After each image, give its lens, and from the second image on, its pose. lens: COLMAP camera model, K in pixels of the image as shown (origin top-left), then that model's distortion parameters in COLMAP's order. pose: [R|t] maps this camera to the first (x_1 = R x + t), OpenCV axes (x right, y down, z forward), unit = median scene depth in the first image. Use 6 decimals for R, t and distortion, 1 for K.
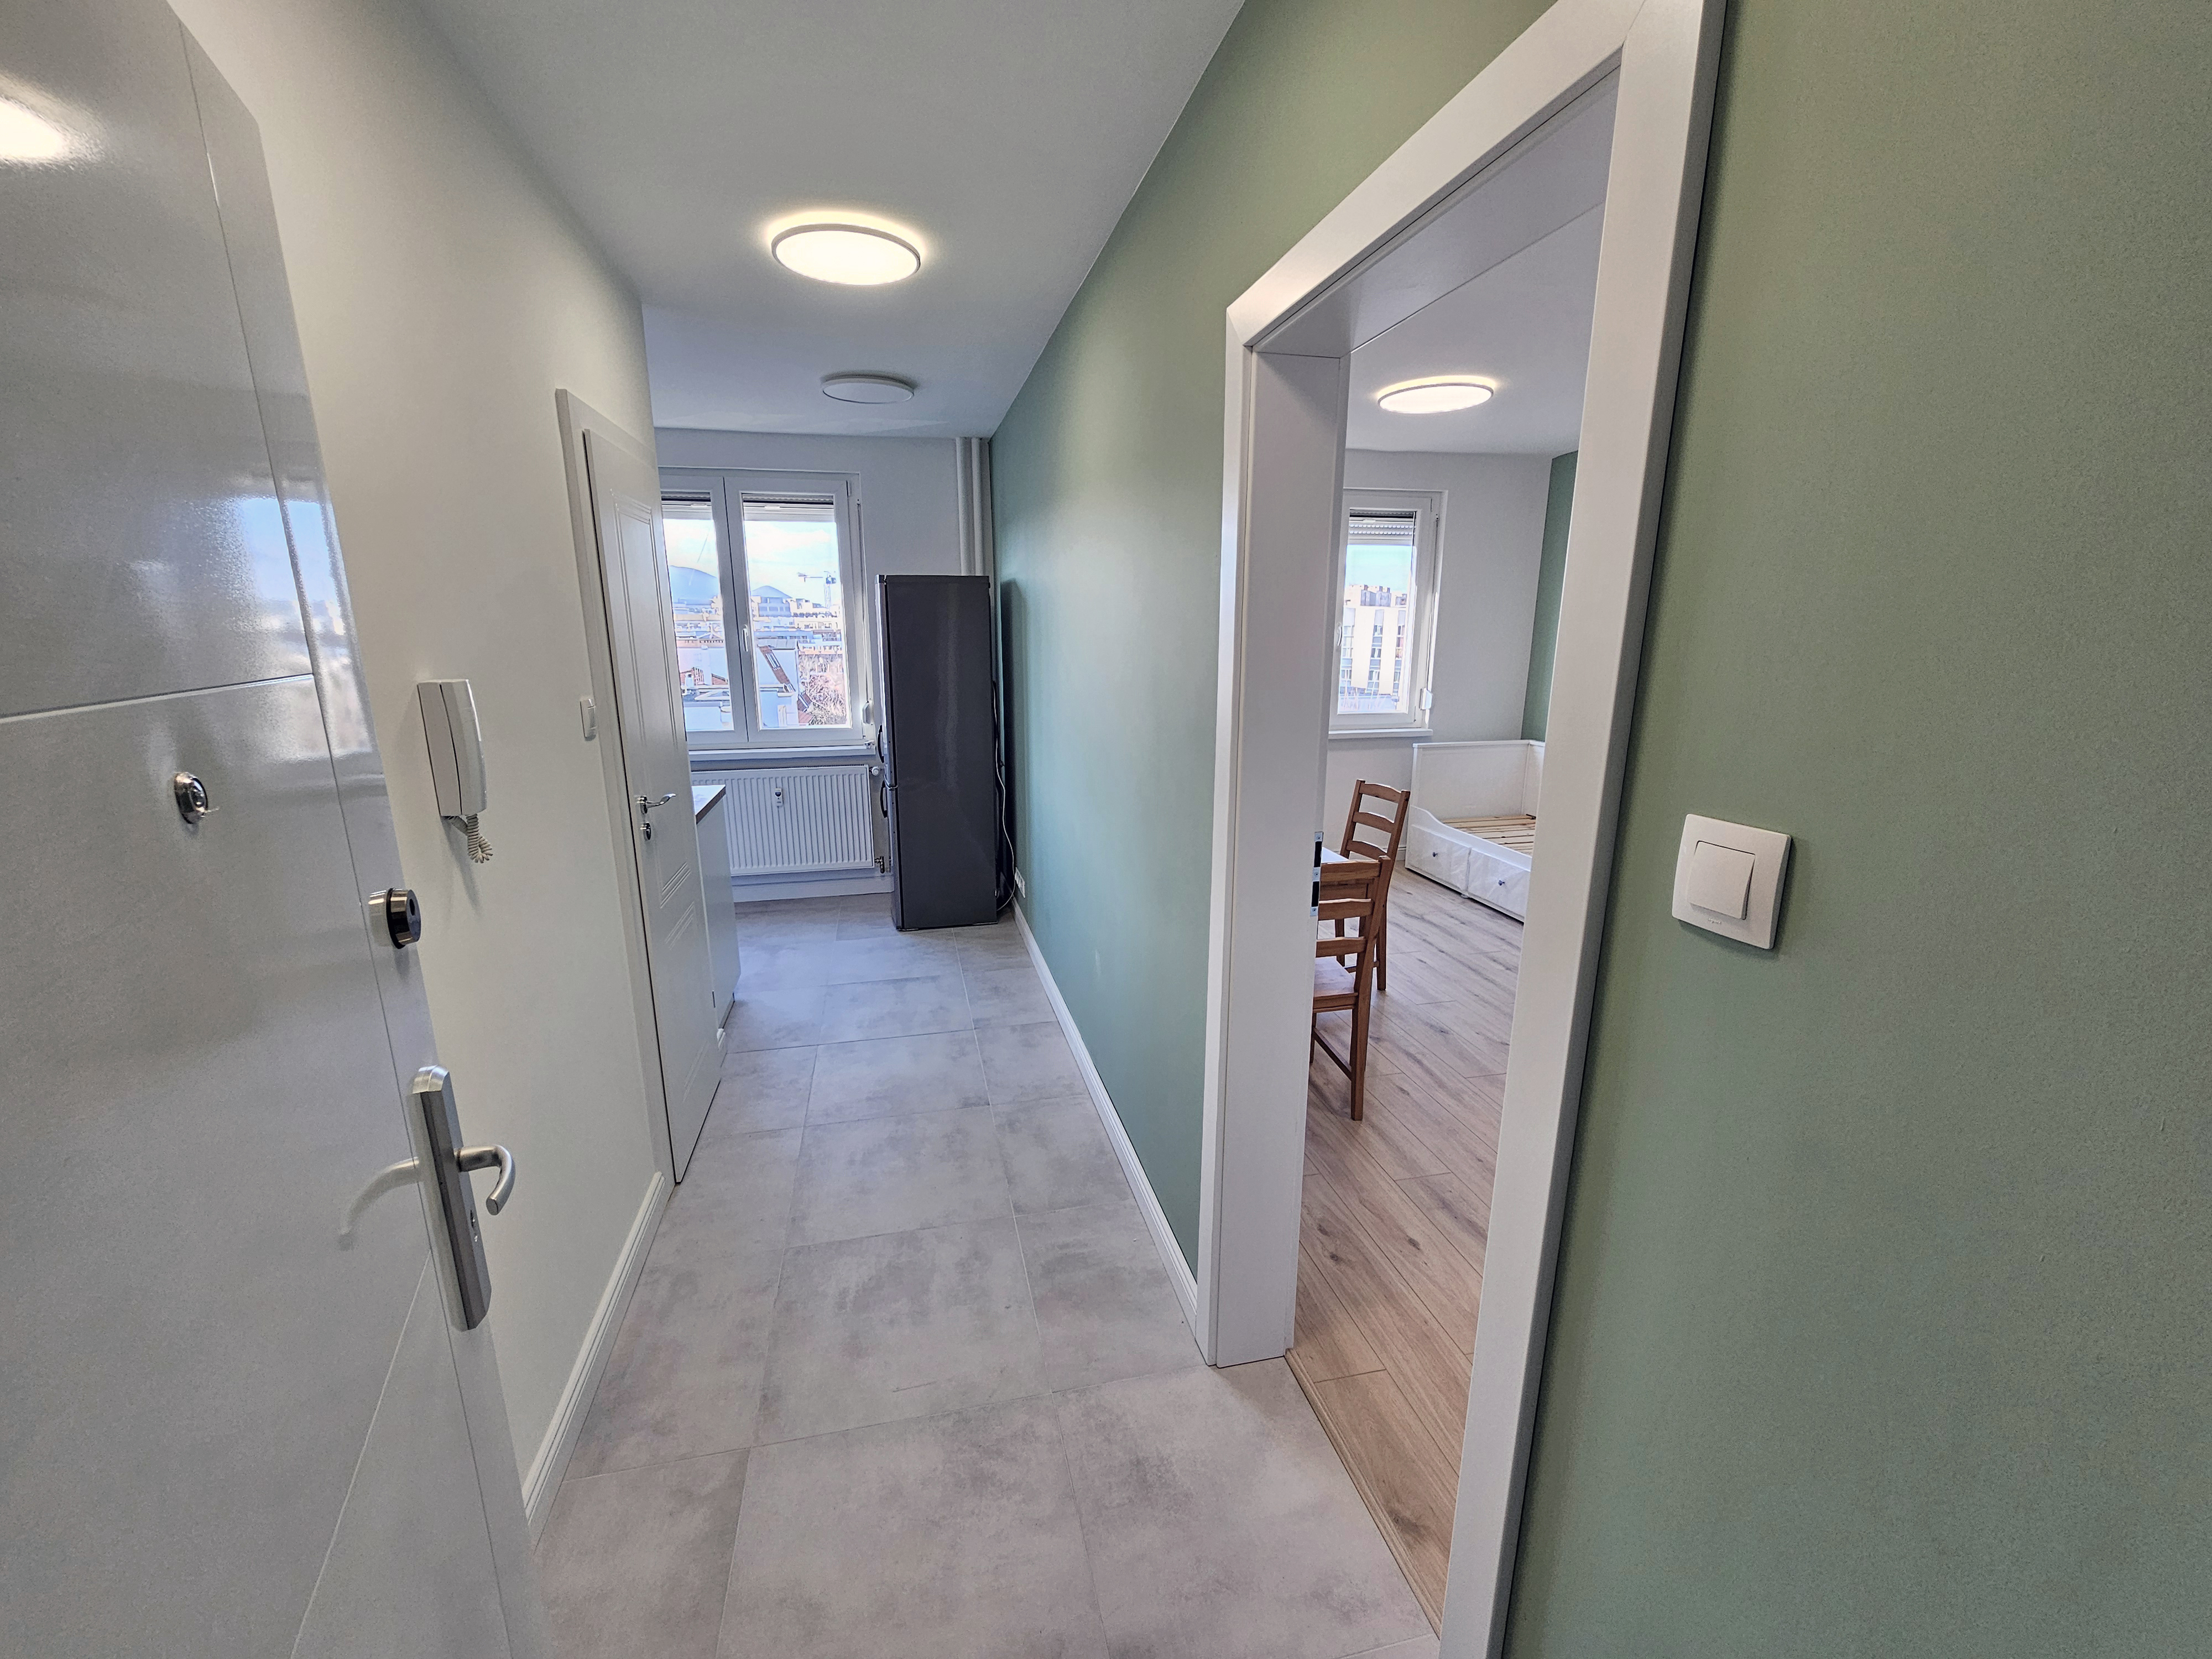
lens RADIAL K [[902.6, 0, 1094.7], [0, 902.6, 836.7], [0, 0, 1]] dist [0.000624, -0.000008]
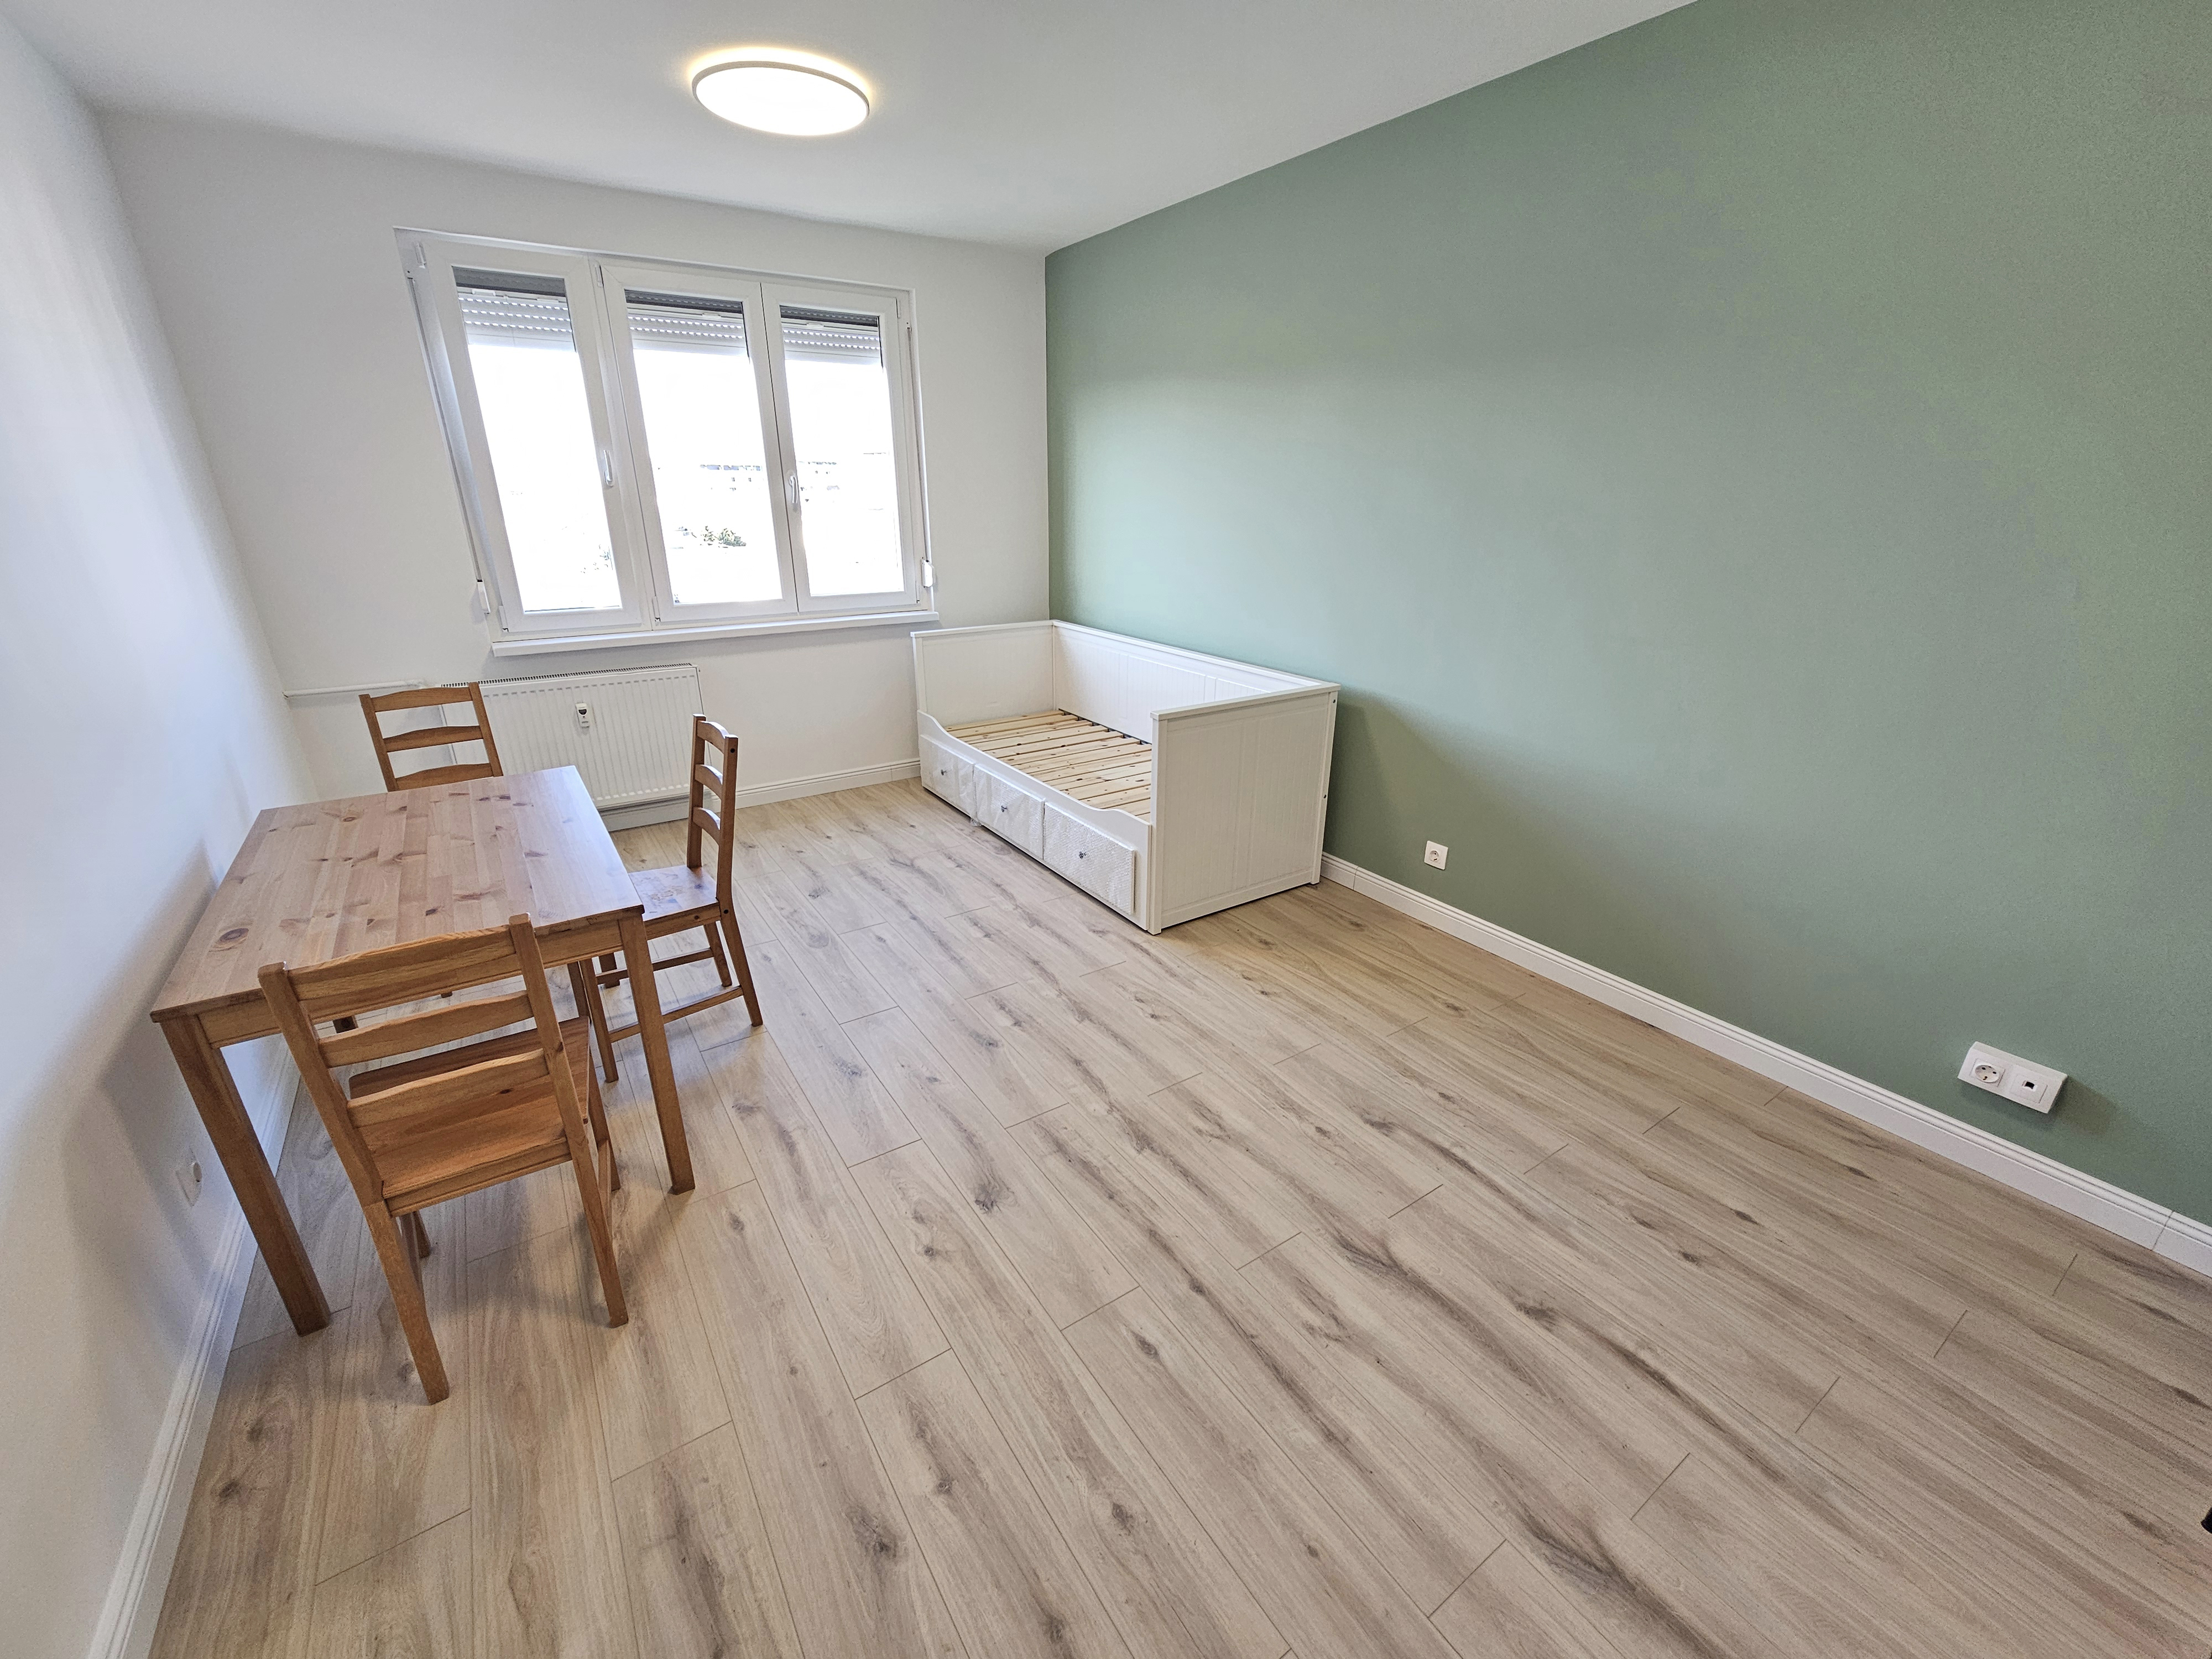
lens RADIAL K [[902.6, 0, 1094.7], [0, 902.6, 836.7], [0, 0, 1]] dist [0.000624, -0.000008]
pose [[0.933288, -0.126285, 0.336193, 0.164160], [0.077751, 0.984983, 0.154151, -0.027705], [-0.350611, -0.117728, 0.929092, 0.143906]]
